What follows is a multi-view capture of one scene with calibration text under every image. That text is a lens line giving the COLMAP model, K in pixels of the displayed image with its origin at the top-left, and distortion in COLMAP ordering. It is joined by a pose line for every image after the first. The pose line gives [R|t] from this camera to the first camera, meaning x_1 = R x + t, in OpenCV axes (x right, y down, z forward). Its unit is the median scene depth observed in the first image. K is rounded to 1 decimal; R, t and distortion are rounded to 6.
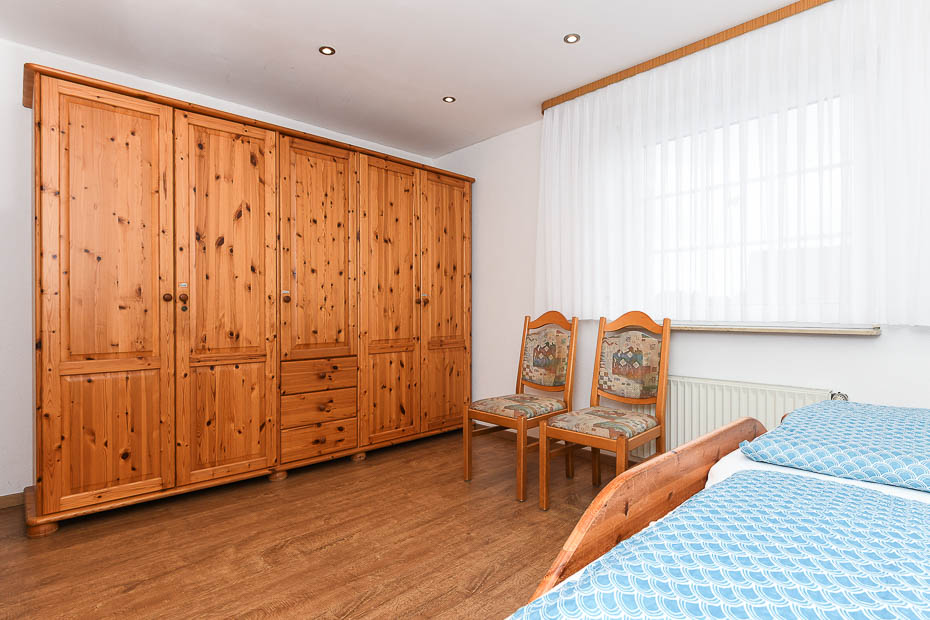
lens RADIAL K [[477.9, 0, 489.4], [0, 477.9, 309.9], [0, 0, 1]] dist [-0.000431, -0.000121]
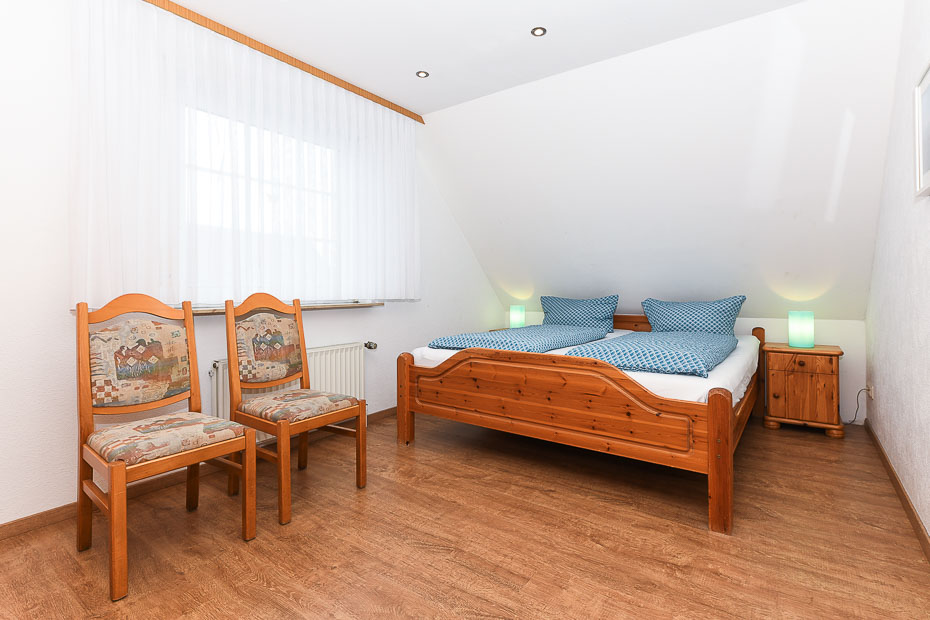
lens RADIAL K [[459.1, 0, 483.8], [0, 459.1, 289.0], [0, 0, 1]] dist [-0.000490, -0.000631]
pose [[-0.185888, 0.007421, 0.982543, -0.701526], [0.010749, 0.999927, -0.005519, 0.005143], [-0.982512, 0.009535, -0.185954, 0.732765]]
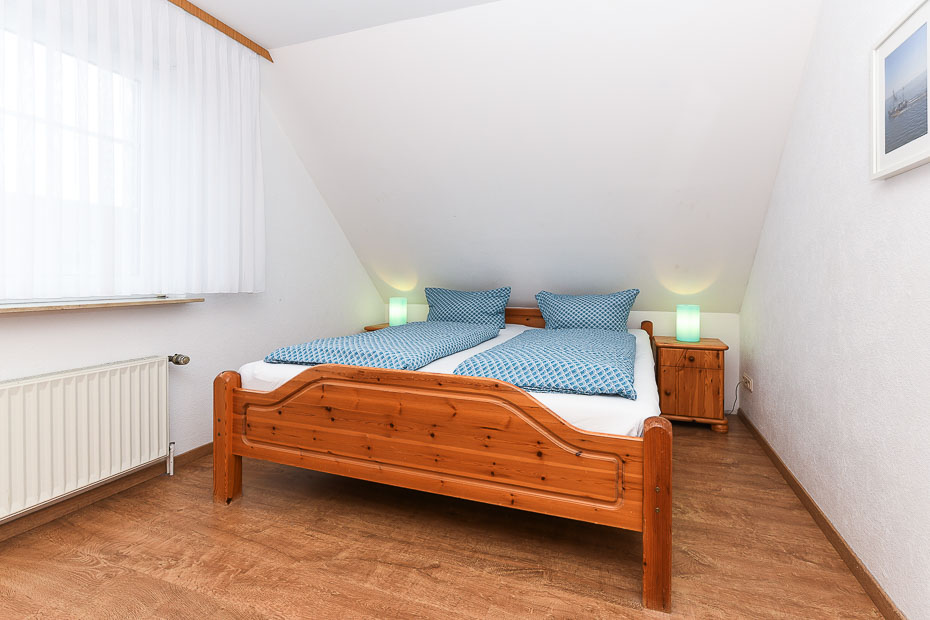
lens RADIAL K [[427.7, 0, 498.6], [0, 427.7, 276.9], [0, 0, 1]] dist [-0.002495, -0.000944]
pose [[-0.458192, 0.001519, 0.888852, -0.420840], [0.000897, 0.999999, -0.001247, -0.007357], [-0.888853, 0.000226, -0.458193, 0.635966]]
